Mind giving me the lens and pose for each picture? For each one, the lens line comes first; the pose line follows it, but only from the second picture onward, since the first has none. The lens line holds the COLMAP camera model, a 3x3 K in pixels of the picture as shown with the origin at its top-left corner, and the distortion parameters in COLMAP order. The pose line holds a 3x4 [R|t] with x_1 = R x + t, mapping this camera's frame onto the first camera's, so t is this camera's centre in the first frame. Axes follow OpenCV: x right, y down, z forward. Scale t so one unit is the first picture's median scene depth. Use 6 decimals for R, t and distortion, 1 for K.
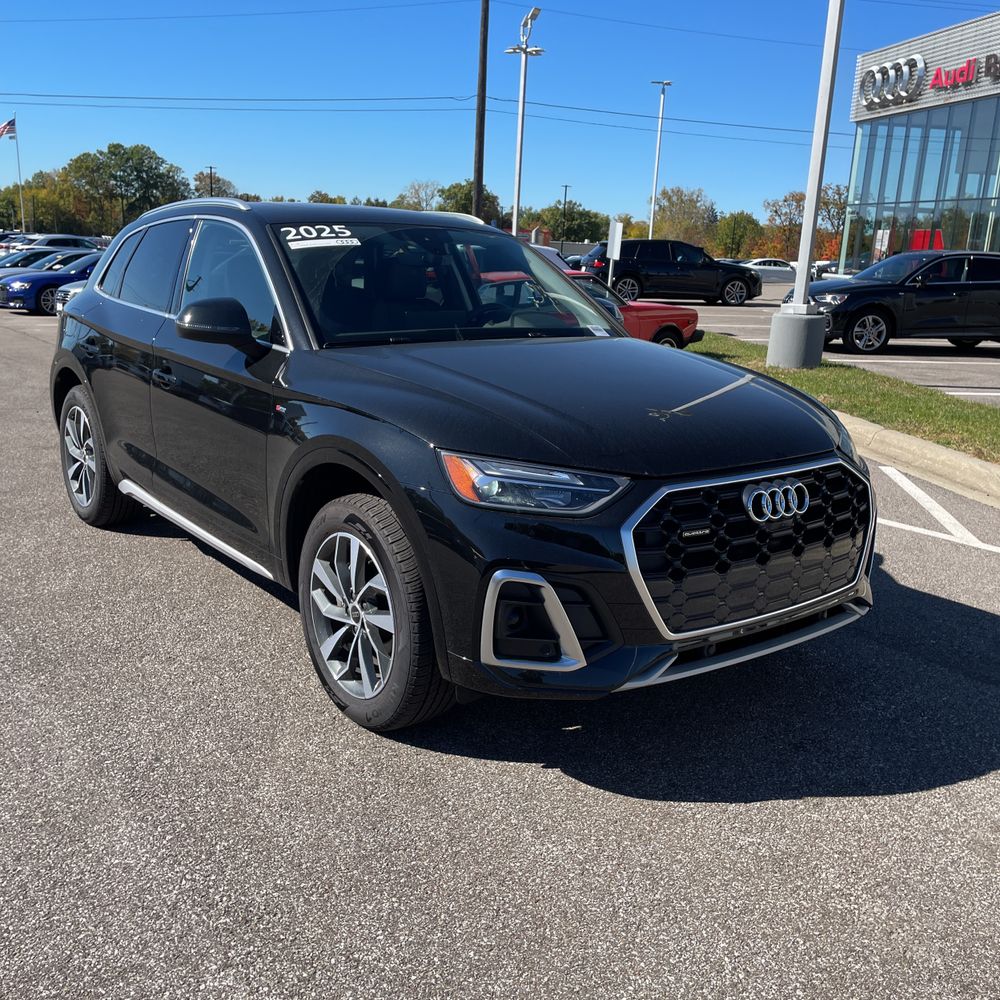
lens RADIAL K [[1005.0, 0, 500.0], [0, 1005.0, 500.0], [0, 0, 1]] dist [0.099640, -0.138037]
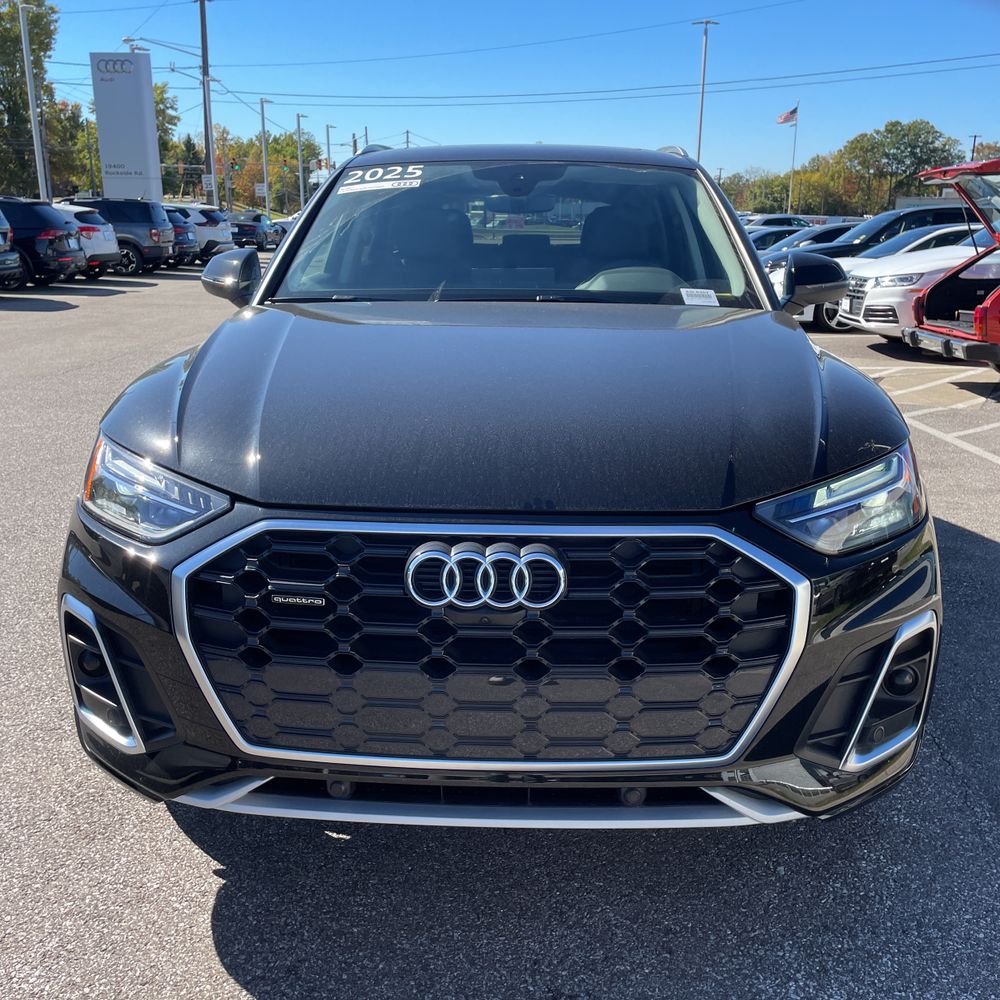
lens RADIAL K [[1007.5, 0, 518.4], [0, 1007.5, 492.7], [0, 0, 1]] dist [0.100556, -0.146183]
pose [[0.767322, 0.142194, -0.625298, 0.066328], [-0.135111, 0.989065, 0.059117, -0.008737], [0.626867, 0.039123, 0.778144, 0.056434]]
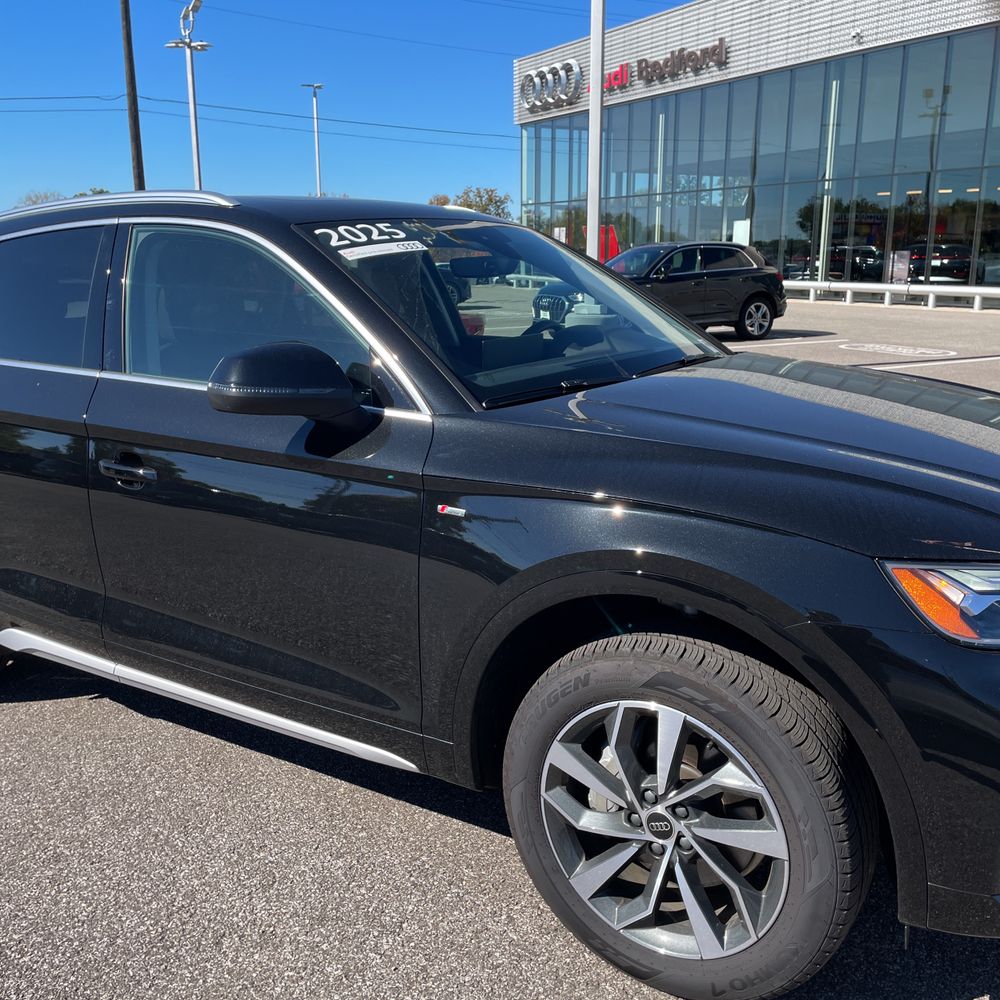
lens RADIAL K [[1005.6, 0, 511.3], [0, 1005.6, 494.7], [0, 0, 1]] dist [0.092348, -0.121877]
pose [[0.940498, -0.122974, 0.316767, -0.044127], [0.126117, 0.991958, 0.010645, -0.011949], [-0.315529, 0.029939, 0.948444, 0.046028]]
